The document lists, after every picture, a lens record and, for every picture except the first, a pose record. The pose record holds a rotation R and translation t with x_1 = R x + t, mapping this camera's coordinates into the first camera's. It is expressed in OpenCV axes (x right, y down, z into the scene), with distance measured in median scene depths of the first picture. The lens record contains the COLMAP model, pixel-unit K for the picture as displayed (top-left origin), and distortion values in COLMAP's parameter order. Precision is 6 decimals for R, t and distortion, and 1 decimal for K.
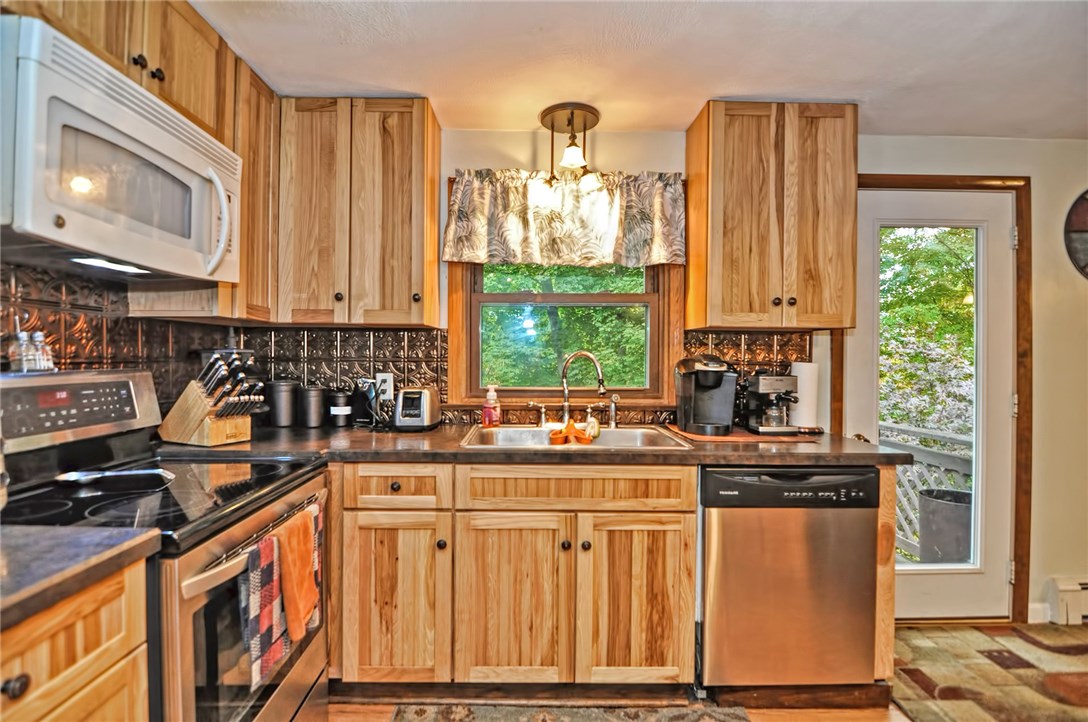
lens RADIAL K [[524.0, 0, 534.8], [0, 524.0, 356.2], [0, 0, 1]] dist [-0.007043, -0.009940]
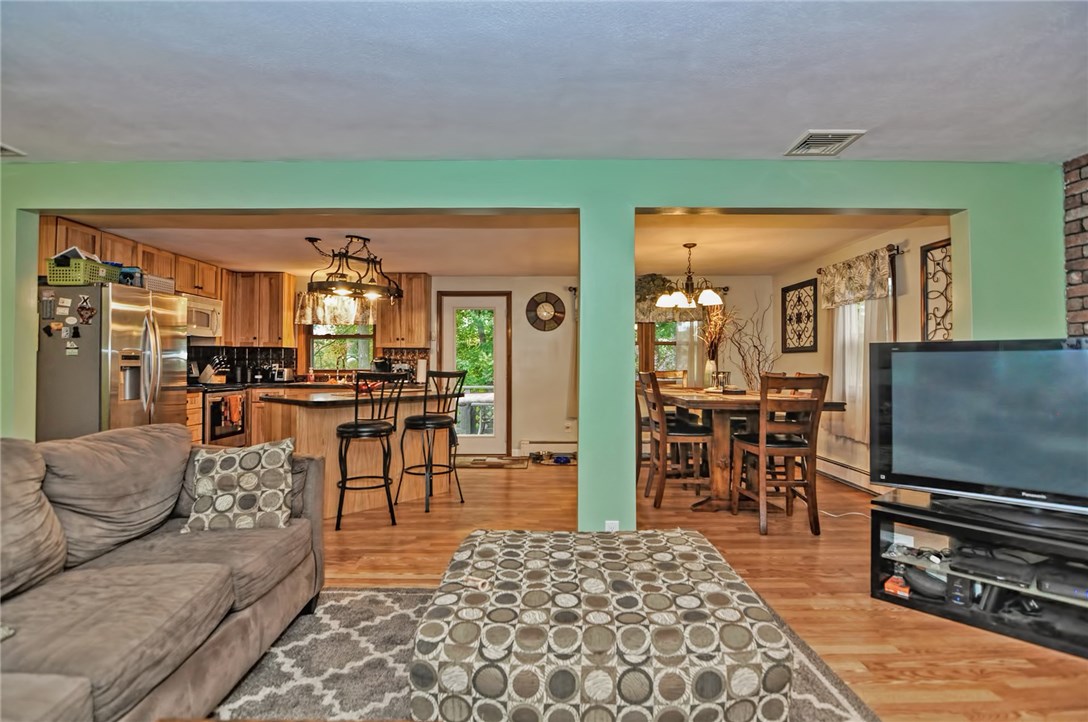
lens RADIAL K [[539.1, 0, 535.3], [0, 539.1, 356.0], [0, 0, 1]] dist [-0.013020, -0.000776]
pose [[0.999950, -0.003186, -0.009498, 1.274113], [0.003028, 0.999857, -0.016615, 0.047831], [0.009550, 0.016585, 0.999817, -2.091773]]
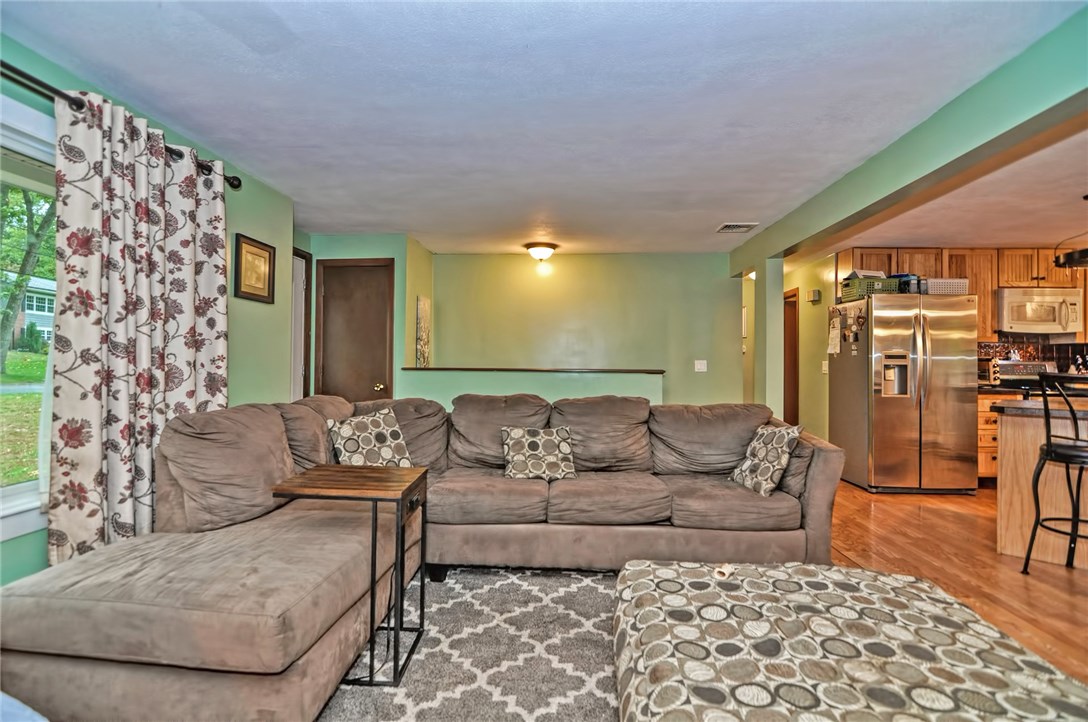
lens RADIAL K [[524.0, 0, 534.8], [0, 524.0, 356.2], [0, 0, 1]] dist [-0.007043, -0.009940]
pose [[-0.079942, -0.017408, -0.996648, 2.044747], [-0.011846, 0.999793, -0.016513, 0.067058], [0.996729, 0.010487, -0.080132, -1.465752]]
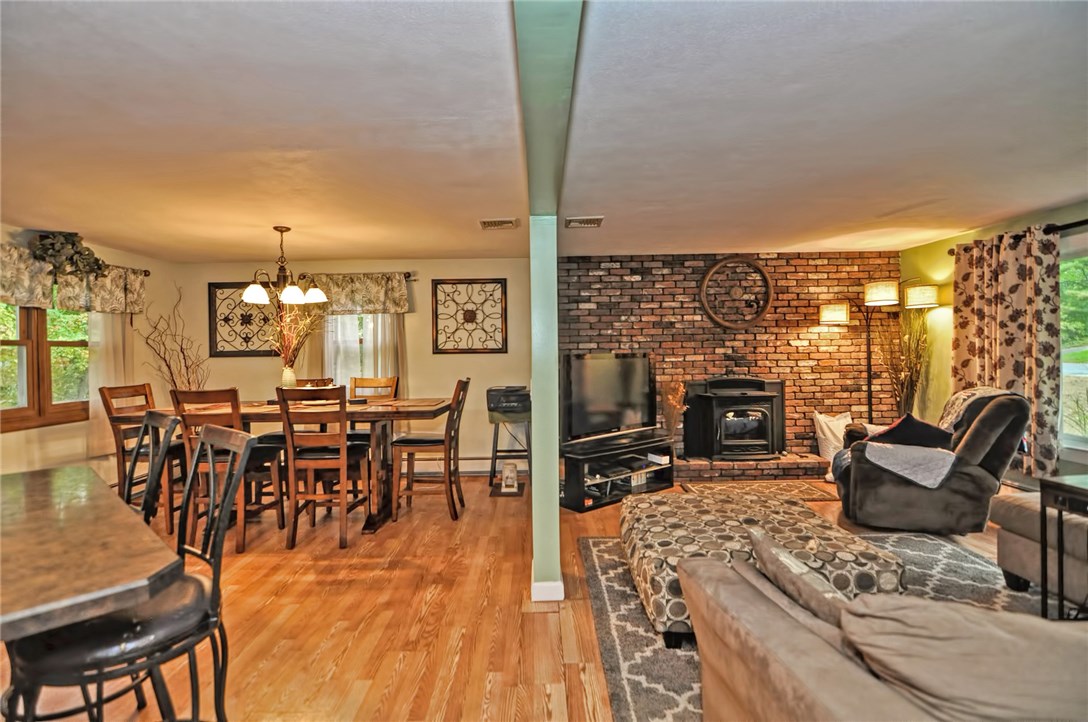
lens RADIAL K [[524.0, 0, 534.8], [0, 524.0, 356.2], [0, 0, 1]] dist [-0.007043, -0.009940]
pose [[0.015123, -0.014647, 0.999778, 0.064624], [0.018042, 0.999734, 0.014373, -0.028967], [-0.999723, 0.017821, 0.015383, -0.661481]]
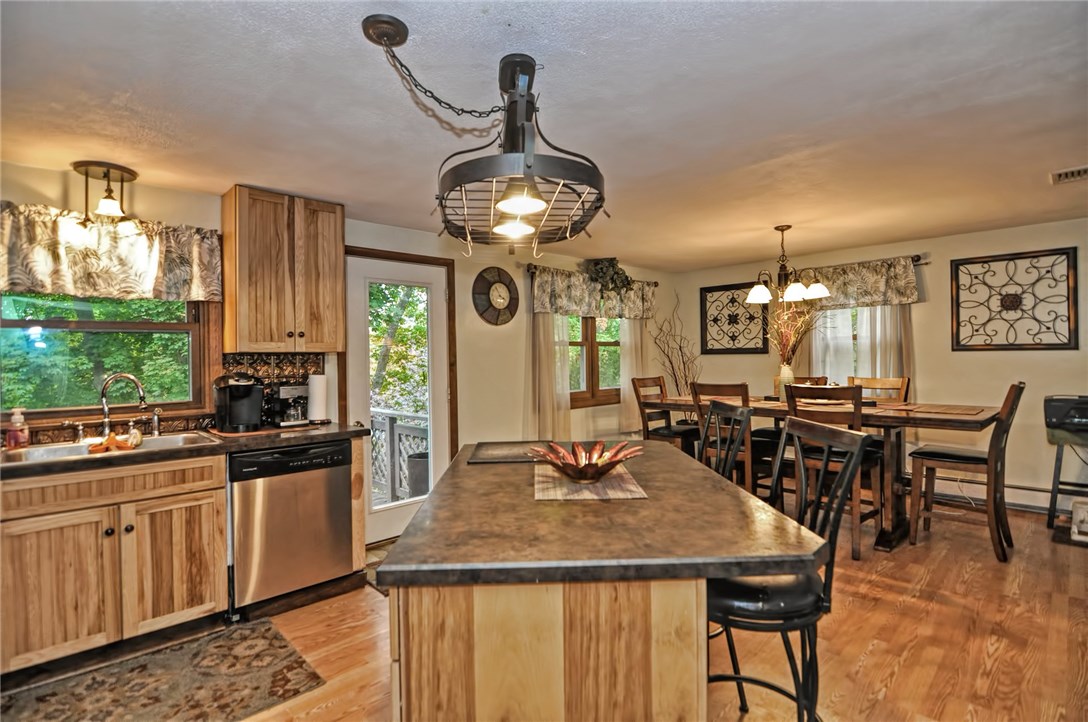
lens RADIAL K [[524.0, 0, 534.8], [0, 524.0, 356.2], [0, 0, 1]] dist [-0.007043, -0.009940]
pose [[0.731810, -0.017496, 0.681284, -0.026766], [0.021564, 0.999764, 0.002512, -0.032920], [-0.681168, 0.012853, 0.732015, -0.504244]]
